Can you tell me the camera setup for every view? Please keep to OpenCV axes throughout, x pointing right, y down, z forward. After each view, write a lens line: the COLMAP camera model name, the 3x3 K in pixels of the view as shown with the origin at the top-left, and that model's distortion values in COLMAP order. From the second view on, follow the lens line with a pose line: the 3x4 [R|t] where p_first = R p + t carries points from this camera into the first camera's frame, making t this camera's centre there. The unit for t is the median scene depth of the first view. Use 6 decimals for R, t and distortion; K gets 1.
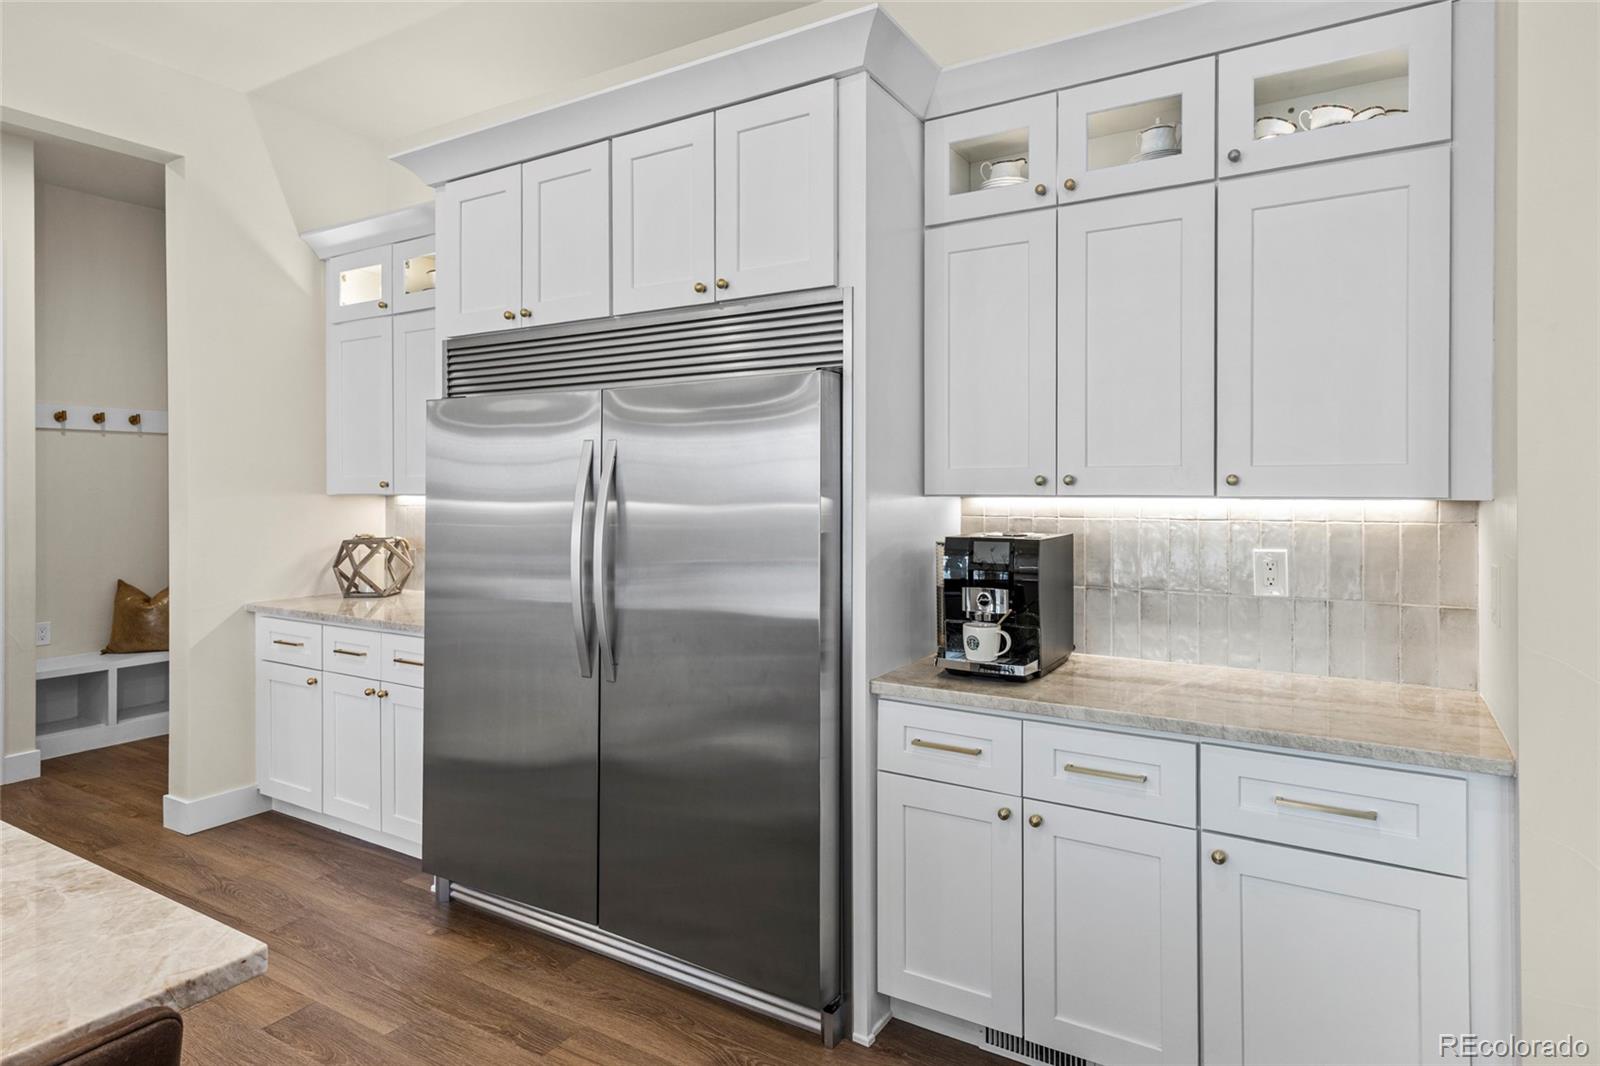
lens RADIAL K [[906.9, 0, 789.1], [0, 906.9, 492.7], [0, 0, 1]] dist [0.017234, 0.000653]
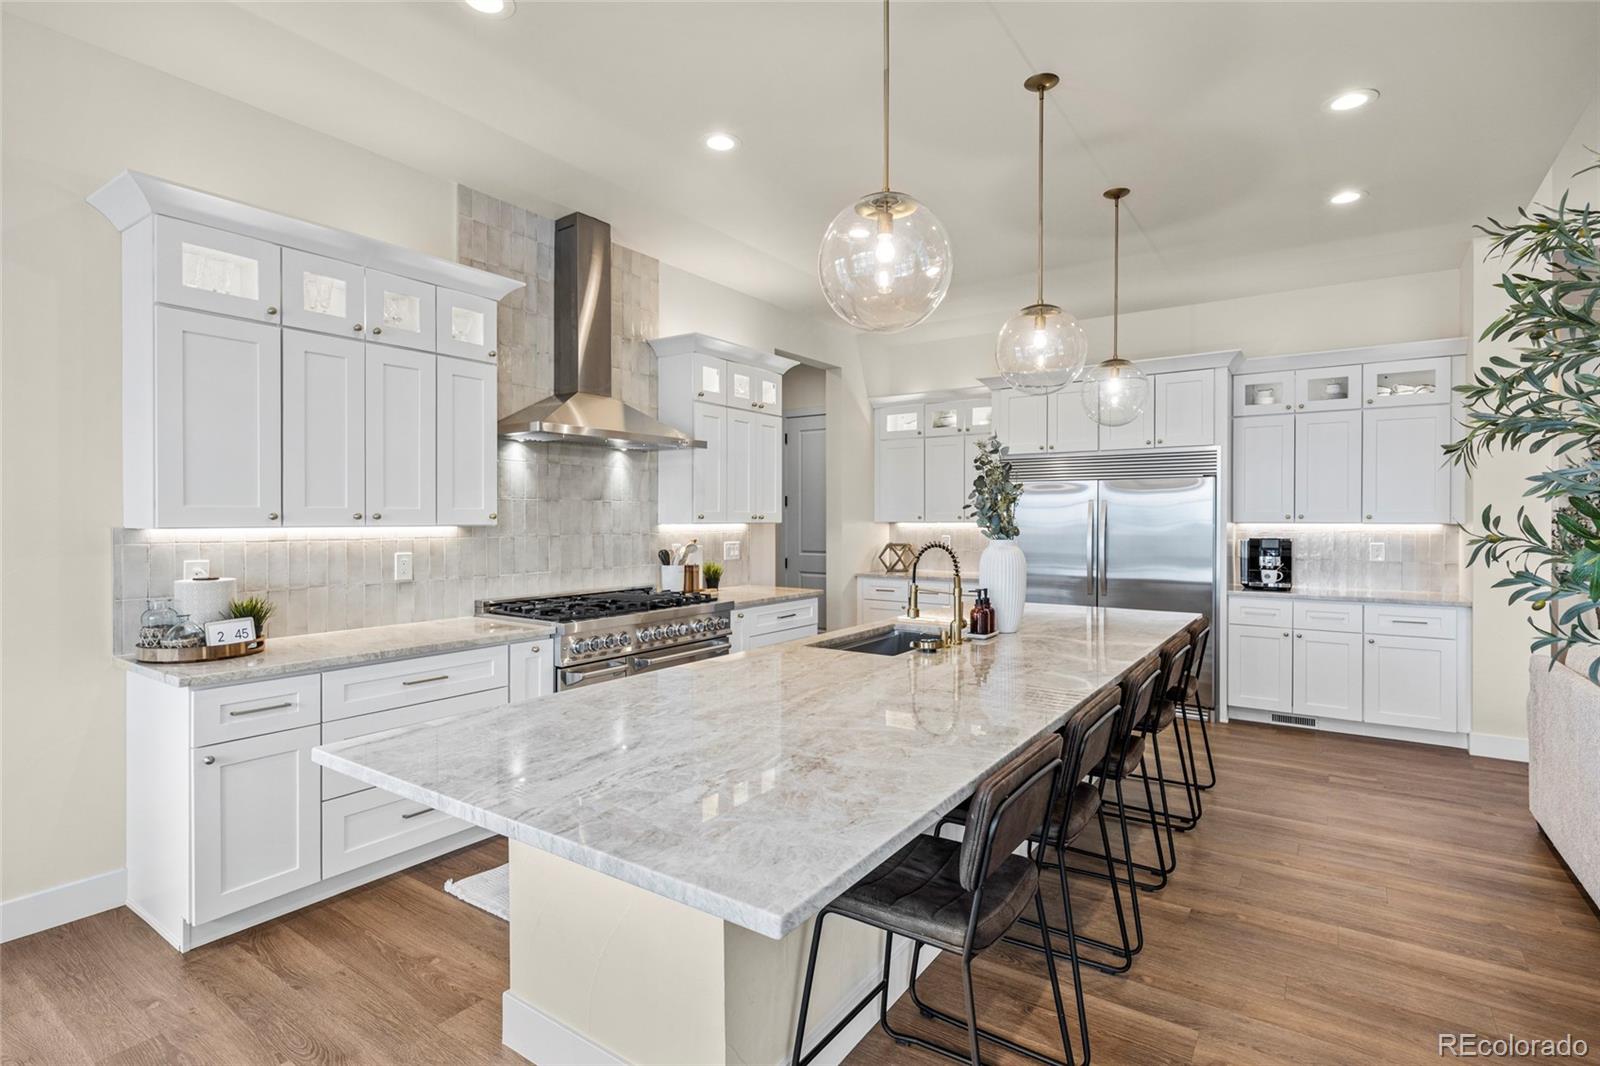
lens RADIAL K [[758.9, 0, 803.4], [0, 758.9, 526.1], [0, 0, 1]] dist [0.000235, -0.000096]
pose [[0.998407, -0.000303, -0.056426, -1.044333], [0.000893, 0.999945, 0.010428, -0.011748], [0.056420, -0.010462, 0.998352, -1.334884]]
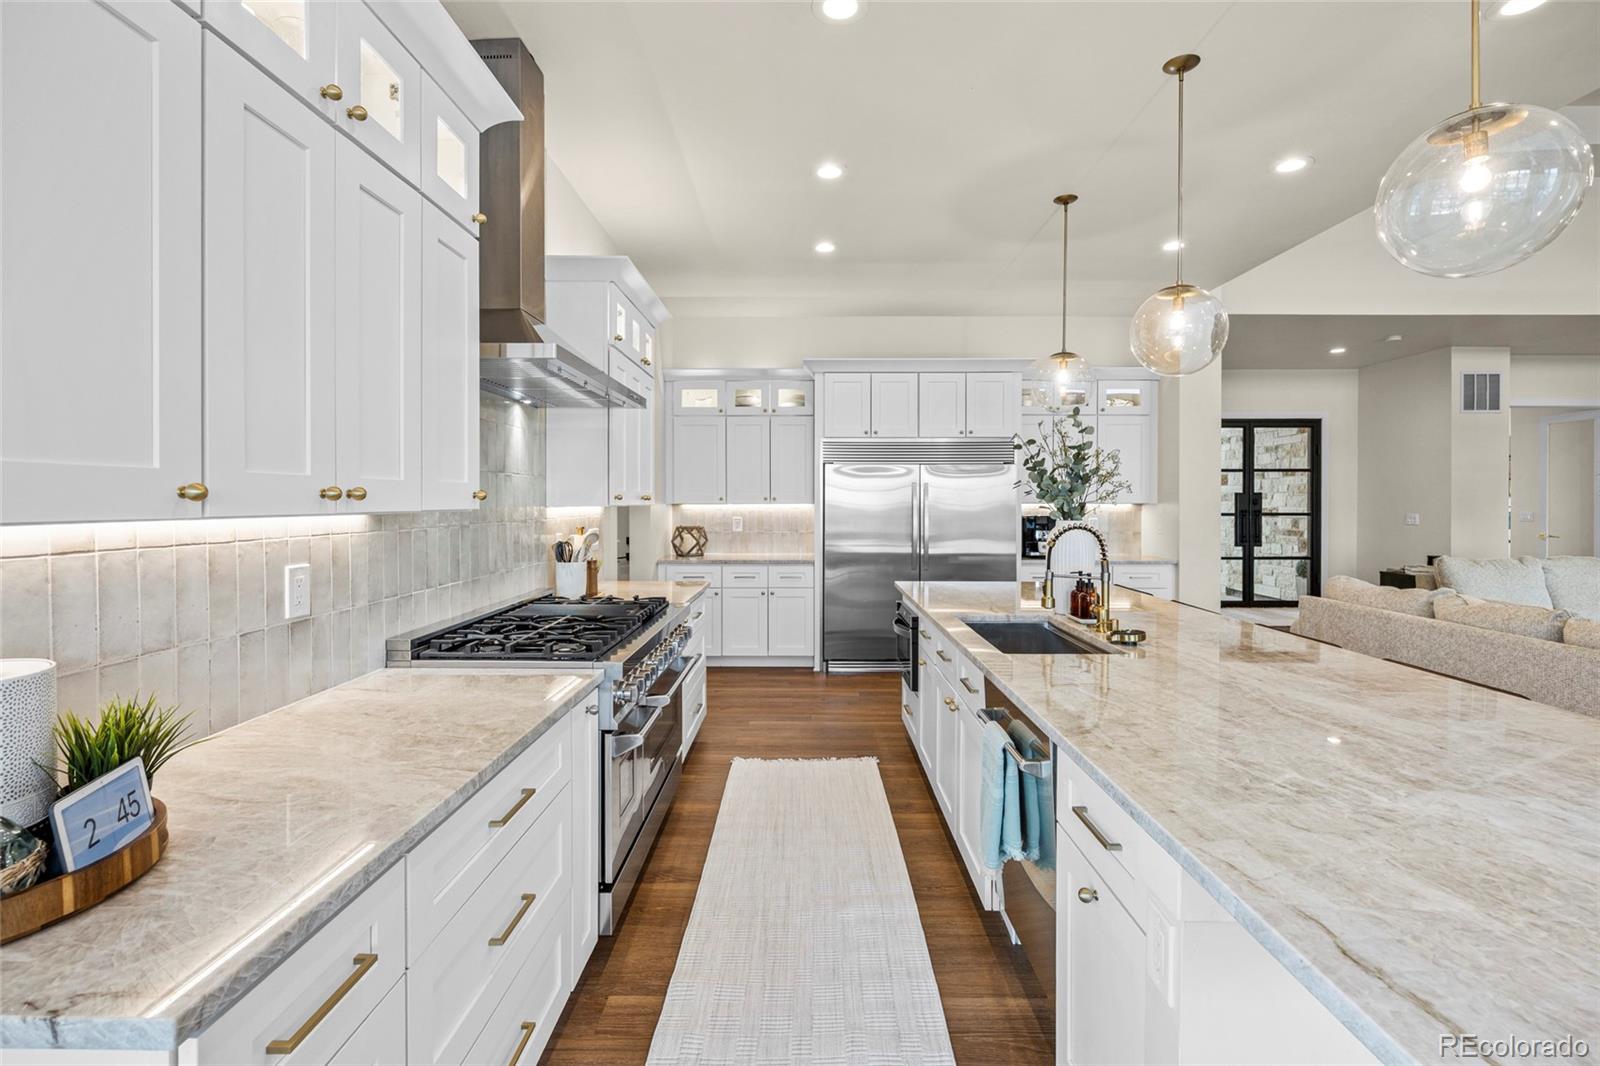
lens RADIAL K [[700.6, 0, 794.2], [0, 700.6, 514.0], [0, 0, 1]] dist [0.002845, -0.000229]
pose [[0.863305, -0.011036, 0.504562, -1.859407], [0.001126, 0.999801, 0.019942, -0.009958], [-0.504681, -0.016648, 0.863145, -0.745538]]
